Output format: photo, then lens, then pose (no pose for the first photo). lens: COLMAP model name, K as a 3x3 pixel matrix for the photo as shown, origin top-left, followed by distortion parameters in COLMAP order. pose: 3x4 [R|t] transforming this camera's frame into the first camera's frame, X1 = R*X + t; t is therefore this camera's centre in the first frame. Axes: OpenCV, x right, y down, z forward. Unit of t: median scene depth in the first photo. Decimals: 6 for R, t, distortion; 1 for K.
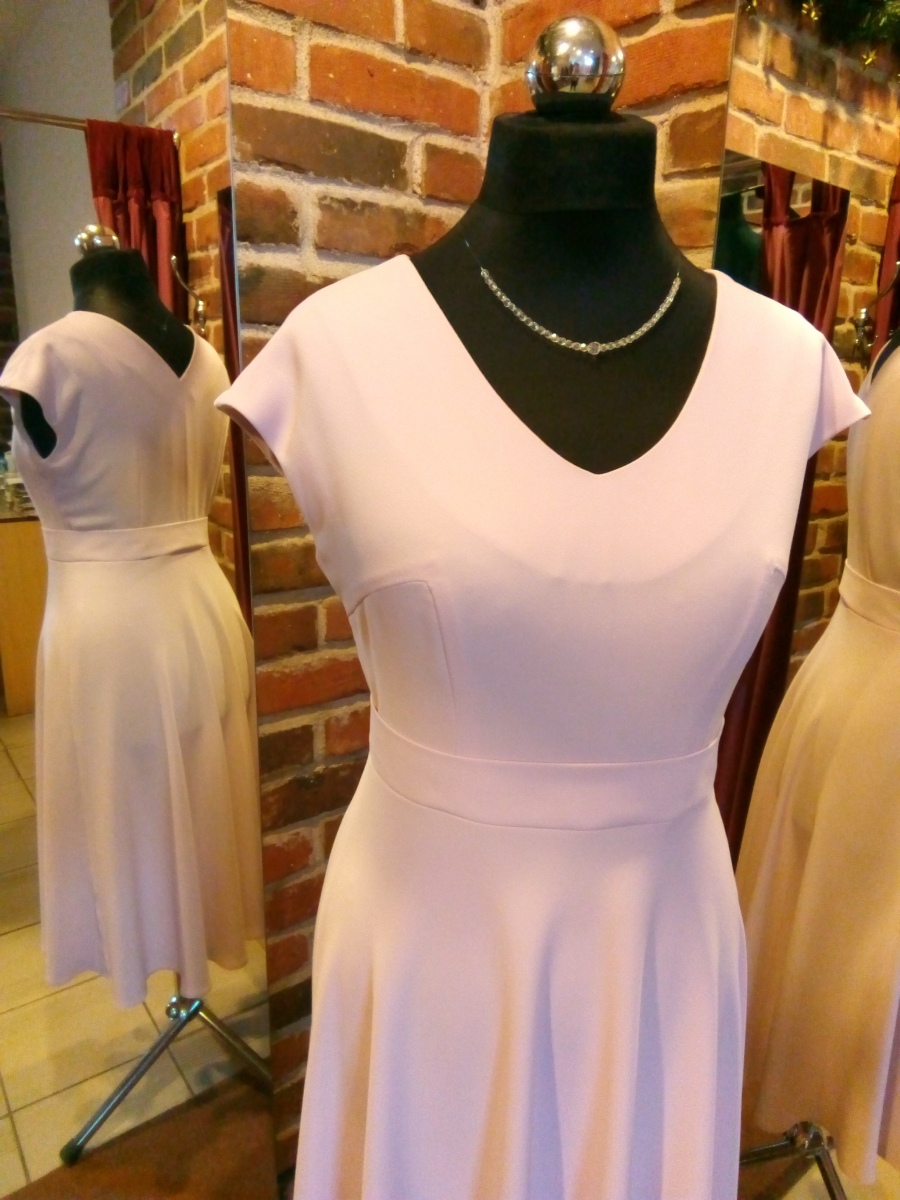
lens RADIAL K [[840.5, 0, 446.1], [0, 840.5, 595.4], [0, 0, 1]] dist [0.035085, -0.042166]
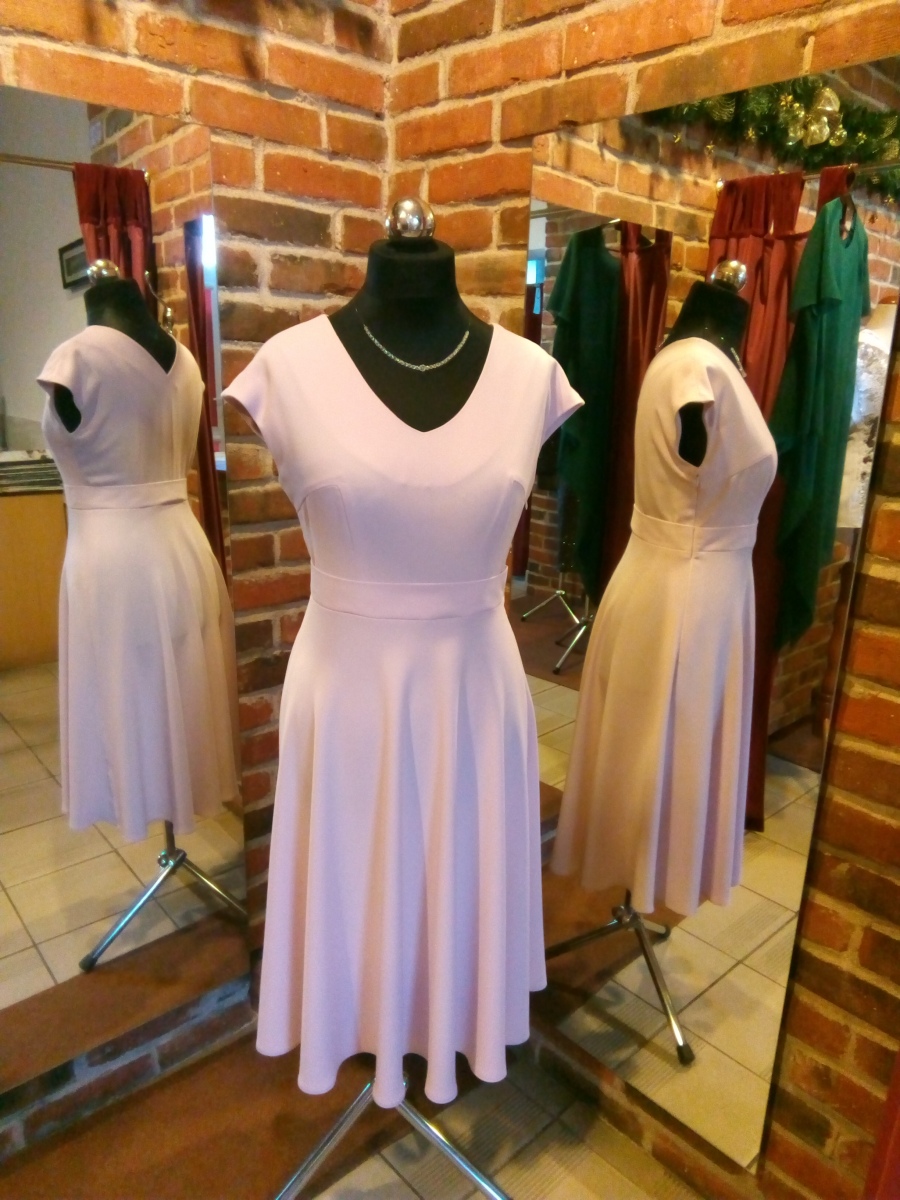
lens RADIAL K [[840.5, 0, 445.1], [0, 840.5, 600.0], [0, 0, 1]] dist [0.035085, -0.042166]
pose [[0.997832, -0.012748, 0.064571, 0.042469], [0.011470, 0.999732, 0.020134, 0.092212], [-0.064810, -0.019349, 0.997710, -0.430120]]
